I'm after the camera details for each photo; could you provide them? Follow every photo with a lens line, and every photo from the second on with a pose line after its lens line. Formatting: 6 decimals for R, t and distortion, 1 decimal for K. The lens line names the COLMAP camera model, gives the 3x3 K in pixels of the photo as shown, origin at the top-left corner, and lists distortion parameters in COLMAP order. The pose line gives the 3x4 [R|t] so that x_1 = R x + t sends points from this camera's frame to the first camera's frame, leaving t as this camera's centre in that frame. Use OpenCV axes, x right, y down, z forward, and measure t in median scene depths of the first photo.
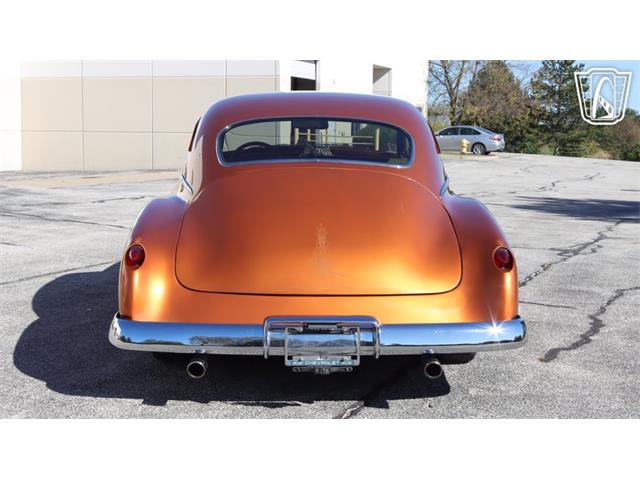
lens RADIAL K [[1006.1, 0, 320.0], [0, 1006.1, 240.0], [0, 0, 1]] dist [-0.022154, 0.000657]
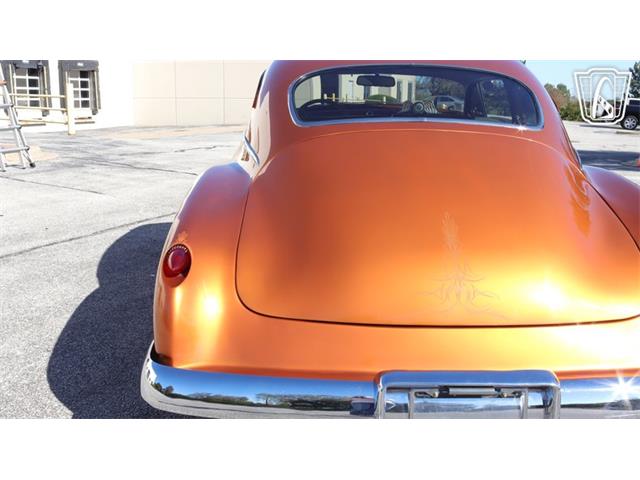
lens RADIAL K [[665.4, 0, 320.0], [0, 665.4, 240.0], [0, 0, 1]] dist [-0.101363, 0.053601]
pose [[0.999694, 0.004935, -0.024235, -0.039553], [-0.002415, 0.994683, 0.102954, -0.023404], [0.024614, -0.102864, 0.994391, 0.288296]]
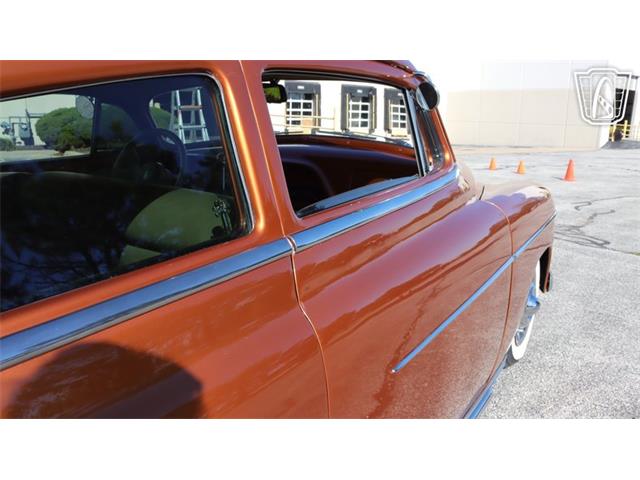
lens RADIAL K [[520.5, 0, 326.5], [0, 520.5, 242.8], [0, 0, 1]] dist [-0.141019, 0.120940]
pose [[0.843756, 0.124654, -0.522052, 0.139053], [-0.060407, 0.988532, 0.138406, -0.062925], [0.533317, -0.085245, 0.841609, 0.643870]]
